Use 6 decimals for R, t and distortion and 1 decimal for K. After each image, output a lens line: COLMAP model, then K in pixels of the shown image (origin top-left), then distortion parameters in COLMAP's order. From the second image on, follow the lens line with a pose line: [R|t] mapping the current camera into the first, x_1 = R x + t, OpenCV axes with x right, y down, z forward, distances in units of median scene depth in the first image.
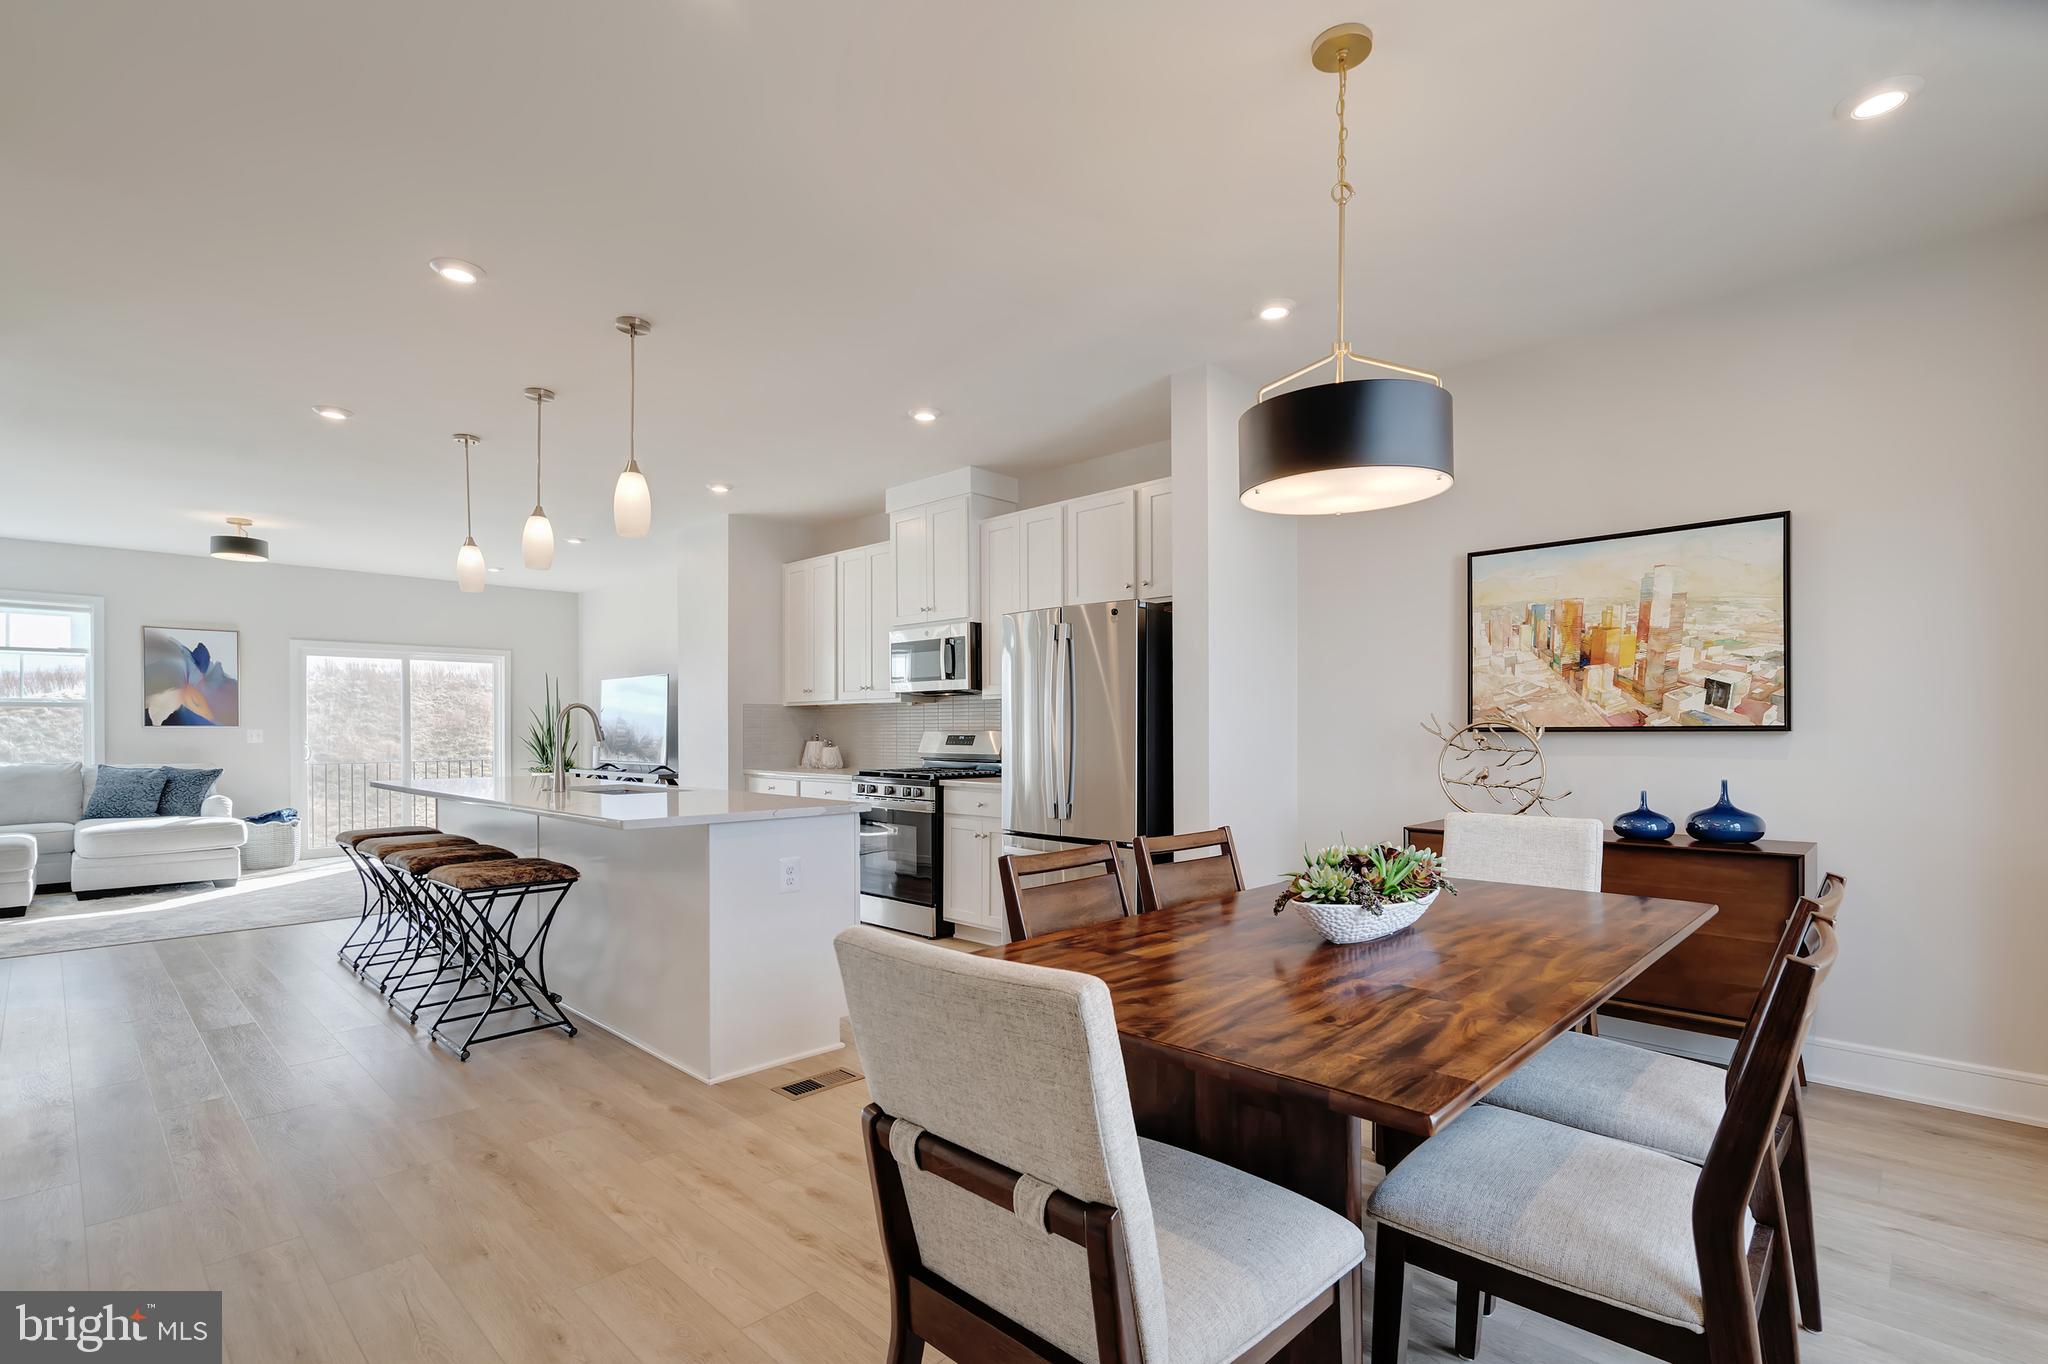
lens RADIAL K [[940.6, 0, 1004.7], [0, 940.6, 732.0], [0, 0, 1]] dist [-0.000924, 0.001769]
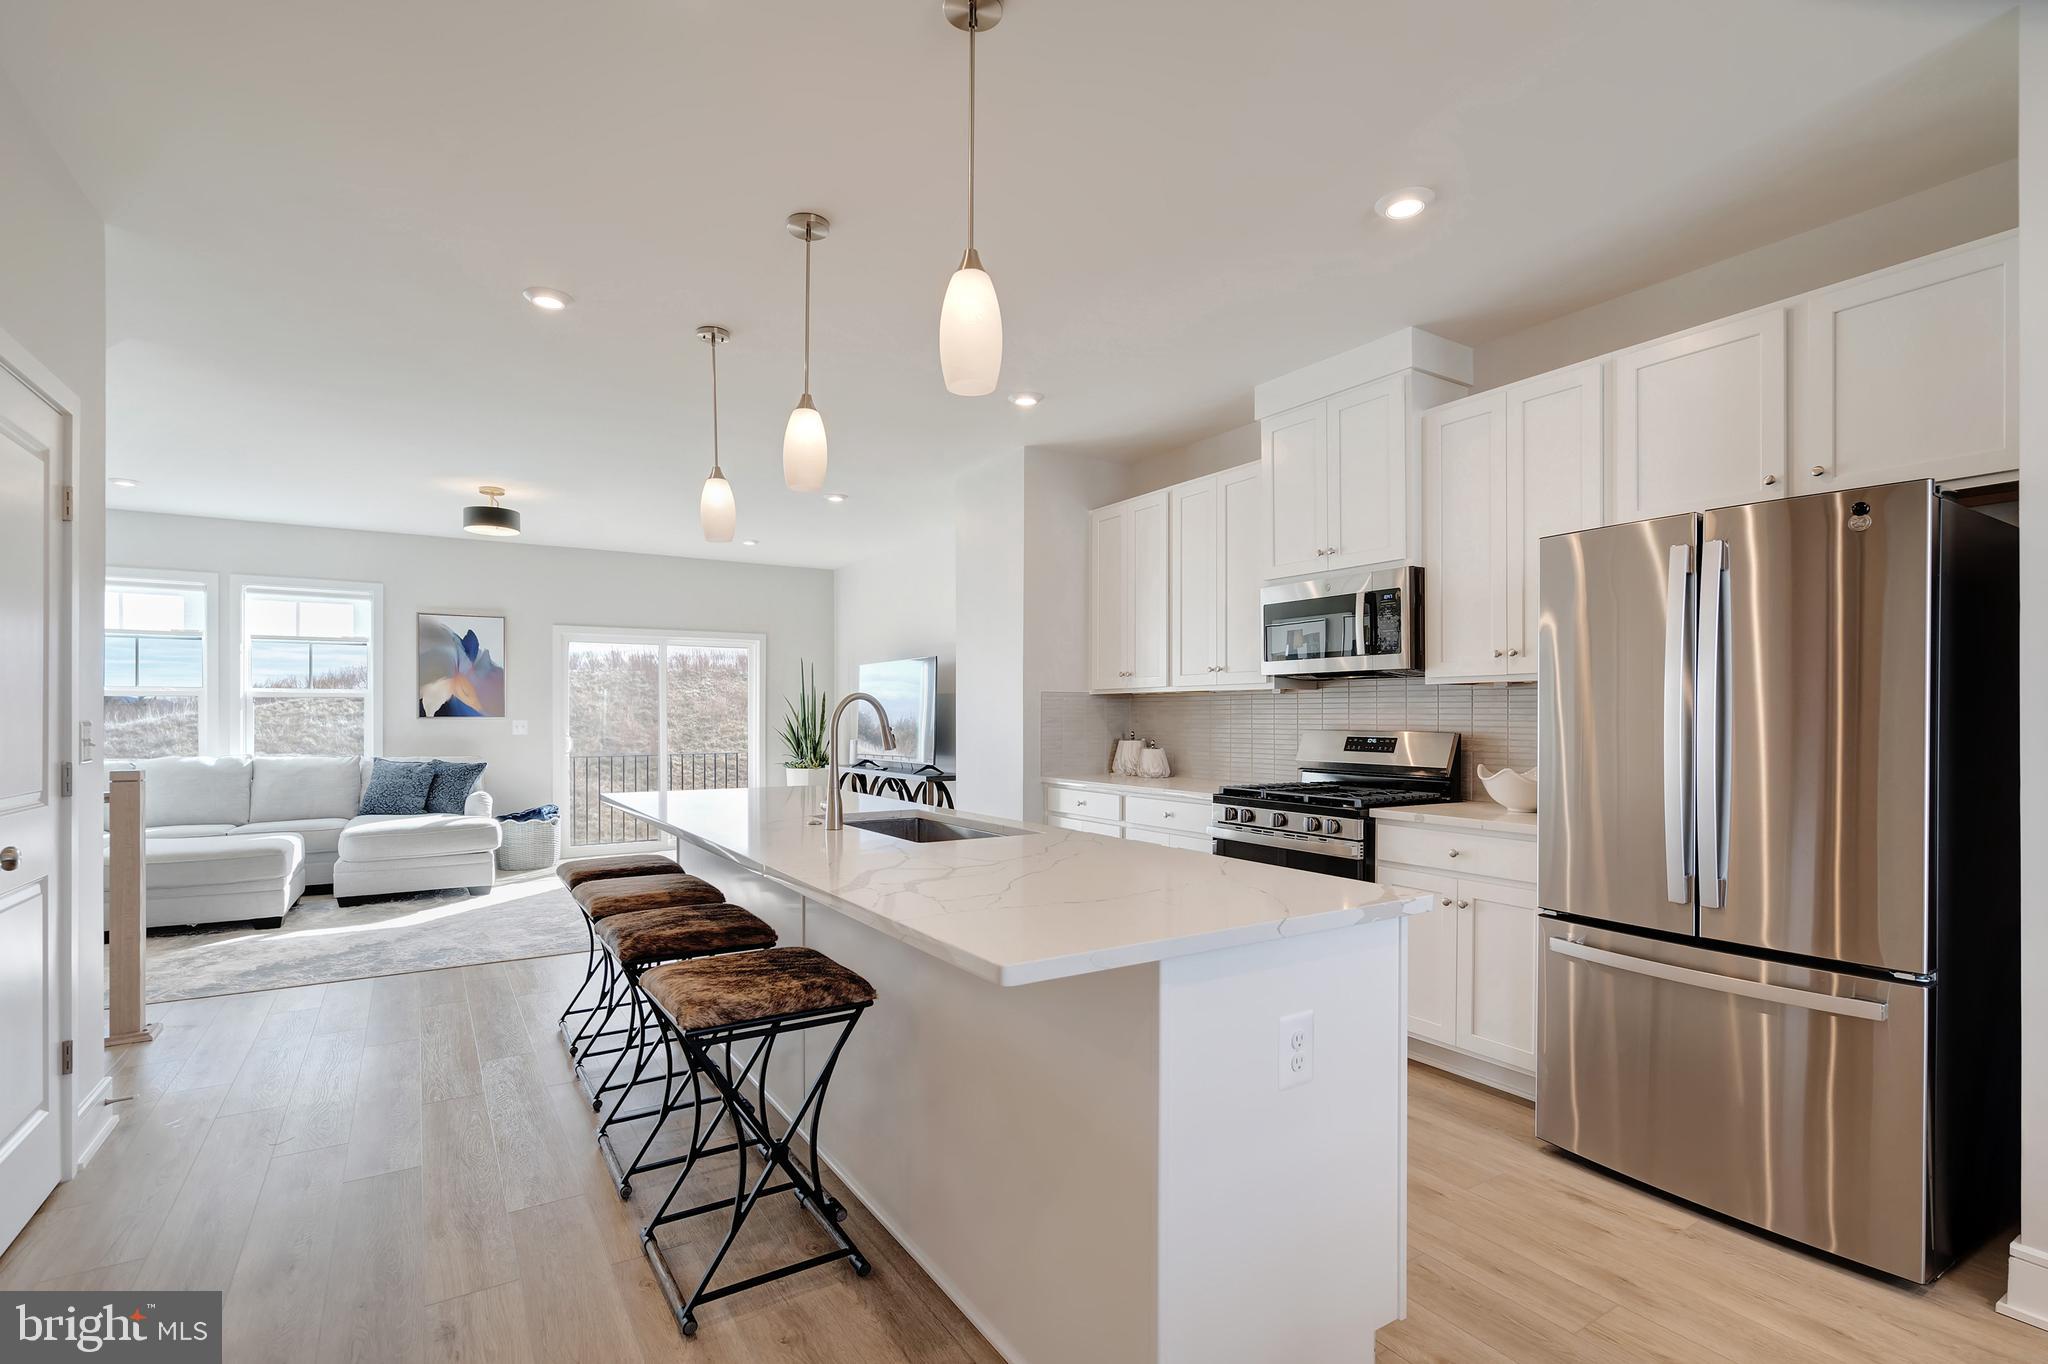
lens RADIAL K [[940.6, 0, 992.0], [0, 940.6, 714.3], [0, 0, 1]] dist [-0.000924, 0.001769]
pose [[0.969610, 0.002391, -0.244643, -0.138137], [-0.003465, 0.999986, -0.003960, -0.009051], [0.244630, 0.004688, 0.969605, 0.261698]]
